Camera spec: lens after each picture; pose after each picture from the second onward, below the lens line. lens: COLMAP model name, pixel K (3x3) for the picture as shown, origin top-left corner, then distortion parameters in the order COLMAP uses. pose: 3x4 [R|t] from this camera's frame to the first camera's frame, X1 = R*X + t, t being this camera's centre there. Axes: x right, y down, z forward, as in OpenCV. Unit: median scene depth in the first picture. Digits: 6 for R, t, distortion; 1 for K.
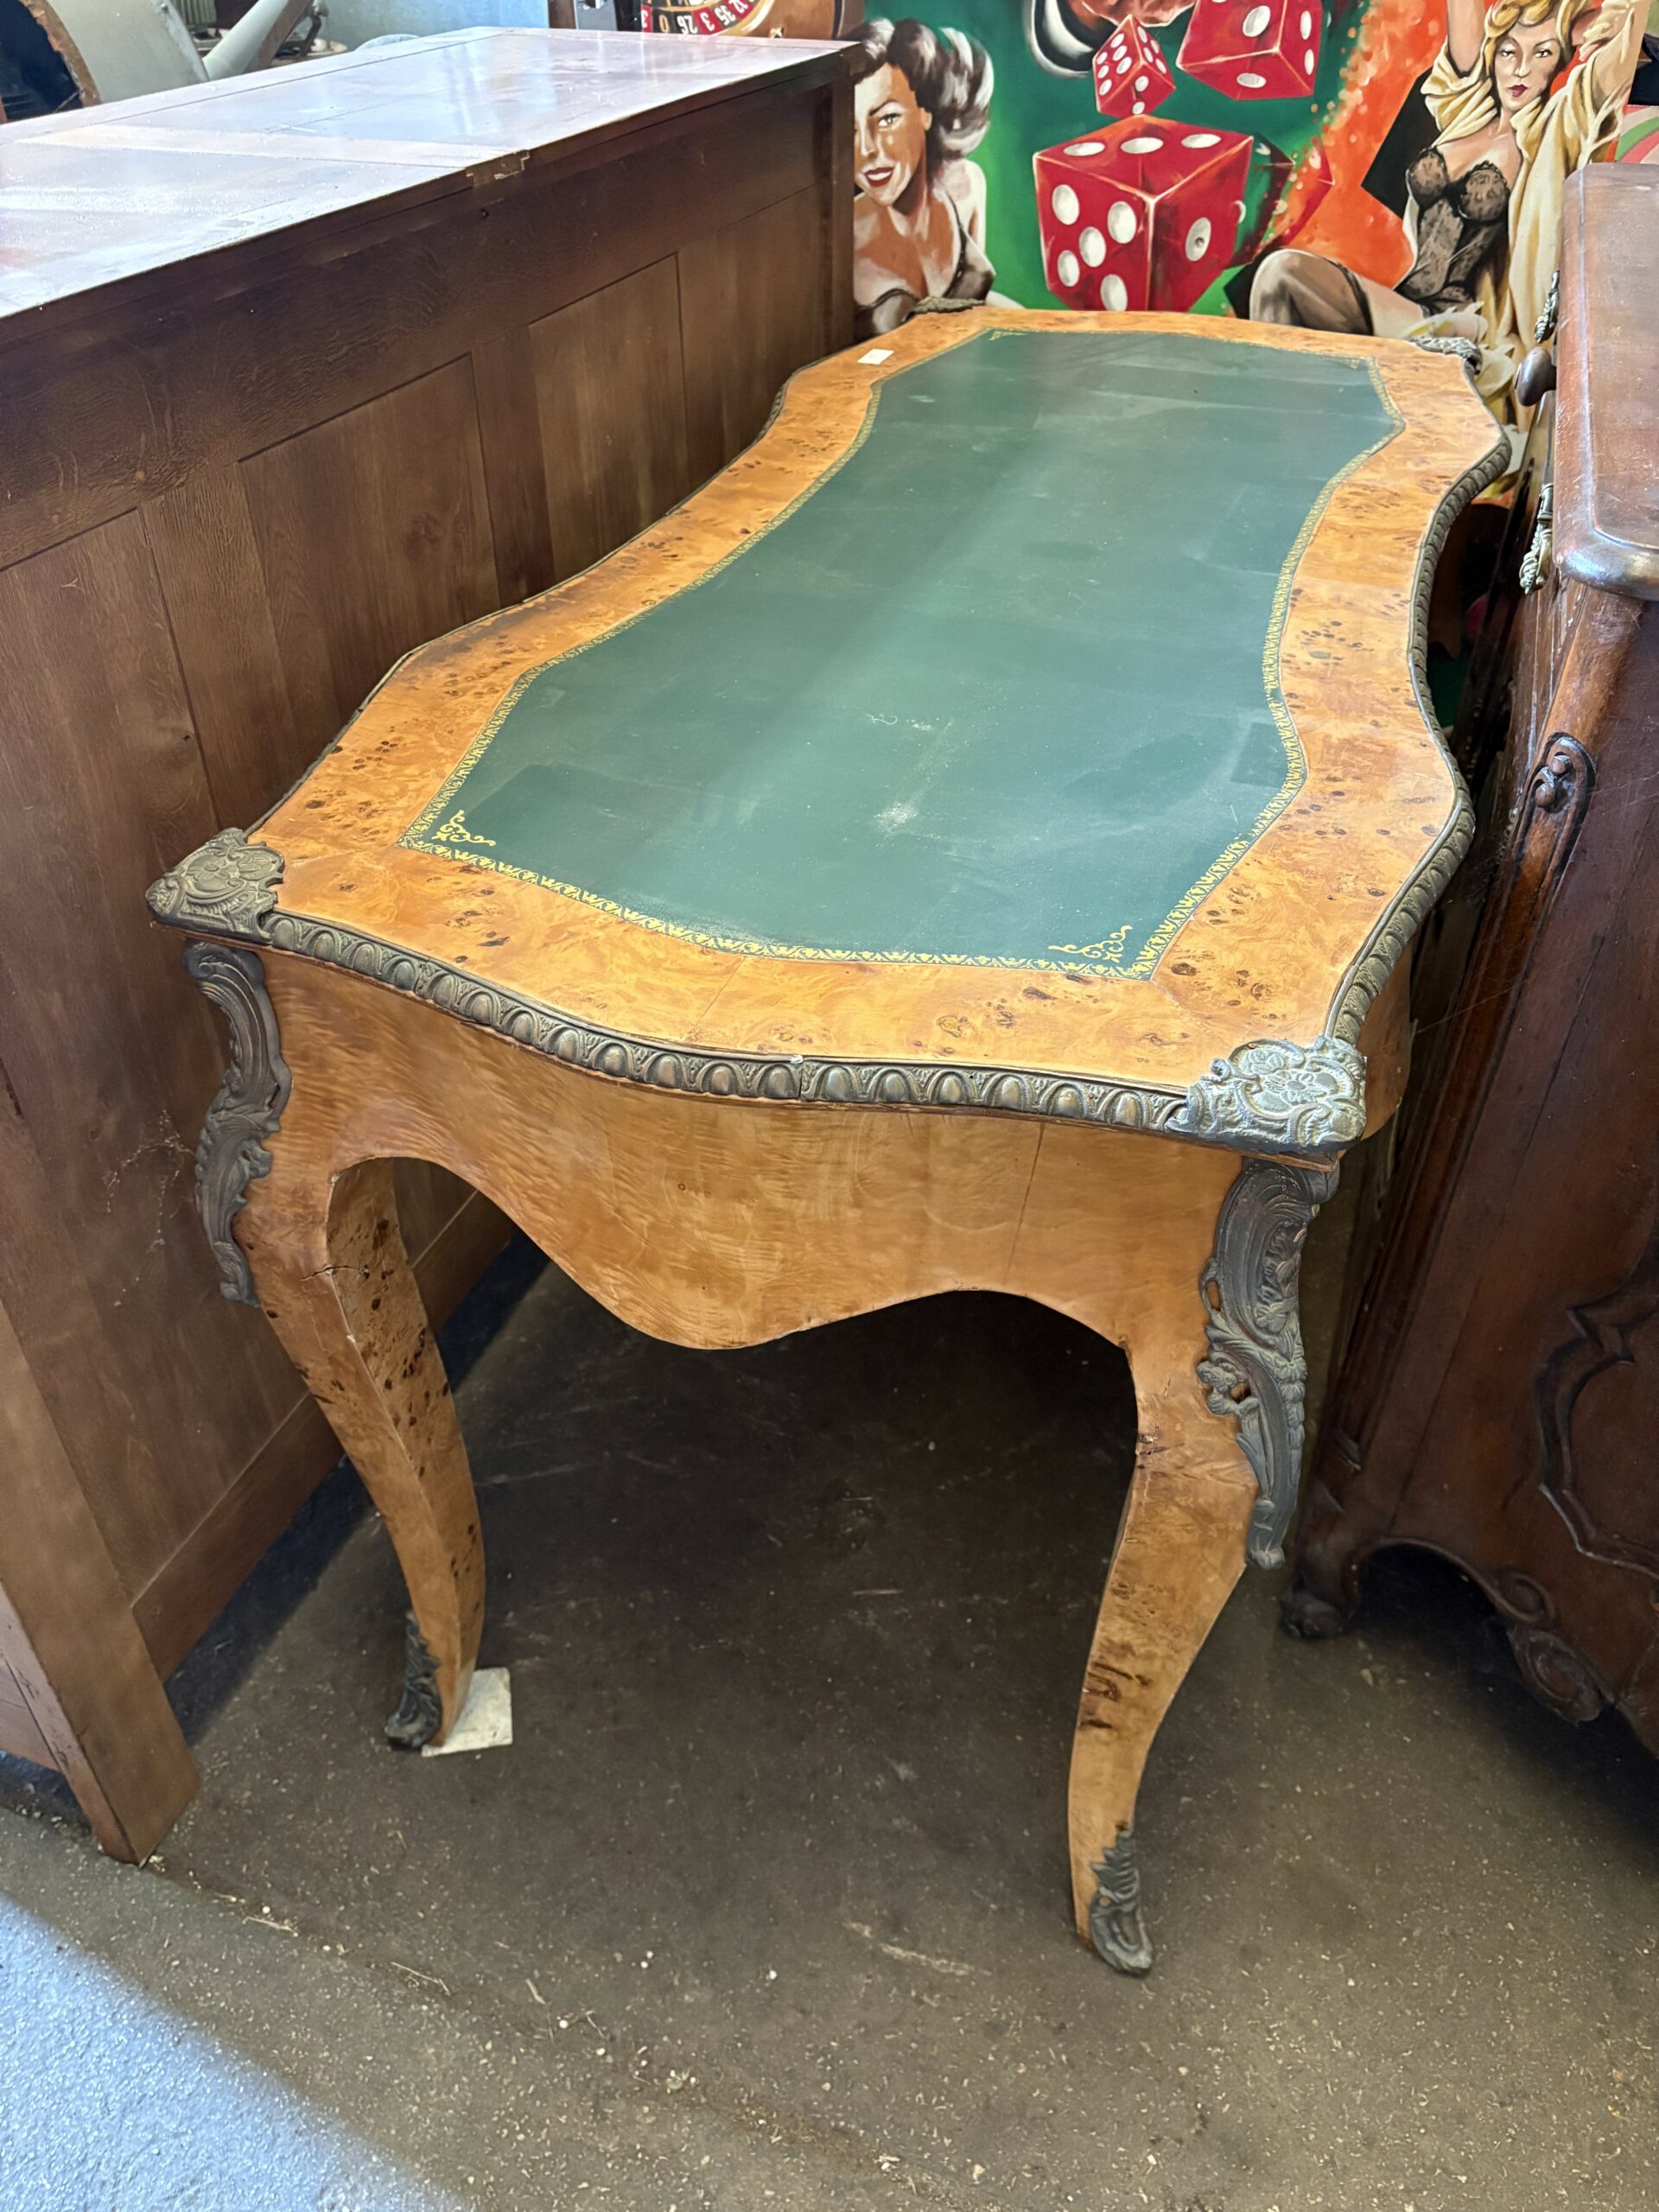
lens RADIAL K [[1660.2, 0, 833.6], [0, 1660.2, 1104.1], [0, 0, 1]] dist [0.053963, -0.062336]
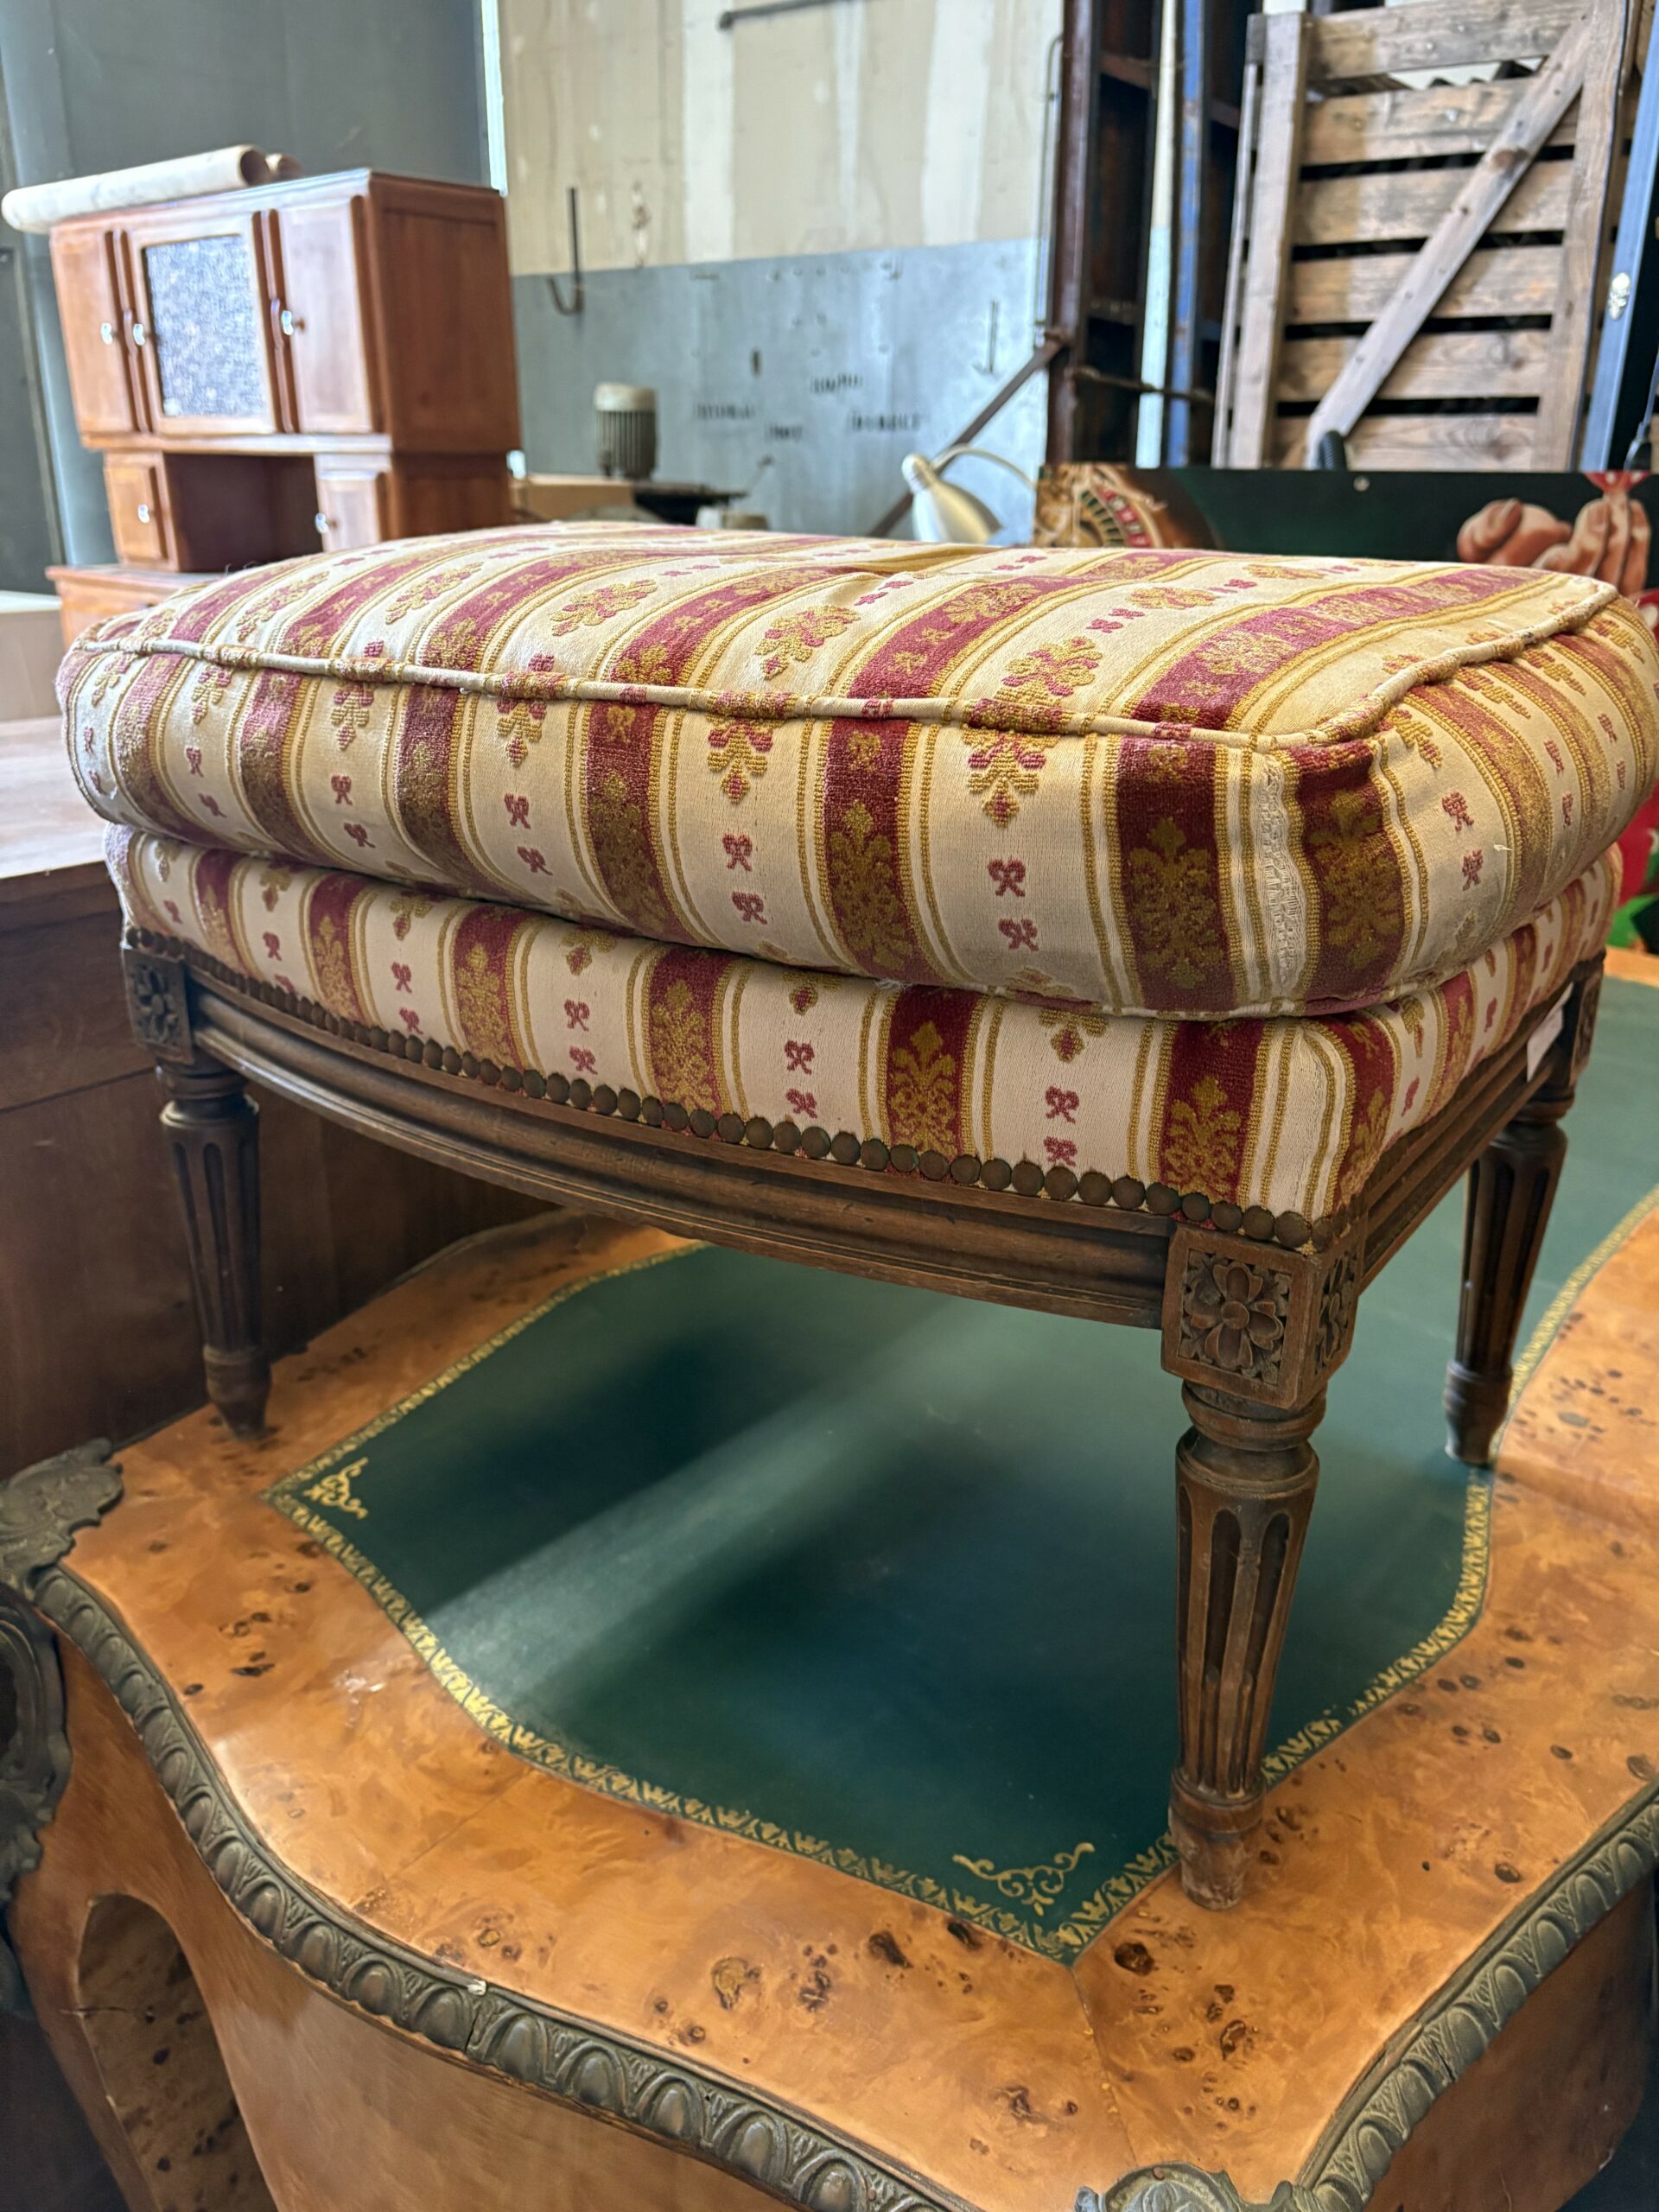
lens RADIAL K [[1660.2, 0, 828.0], [0, 1660.2, 1111.4], [0, 0, 1]] dist [0.053963, -0.062336]
pose [[0.950823, 0.121529, -0.284896, 0.206848], [-0.198188, 0.945576, -0.258084, -0.169496], [0.238027, 0.301855, 0.923161, 0.238089]]
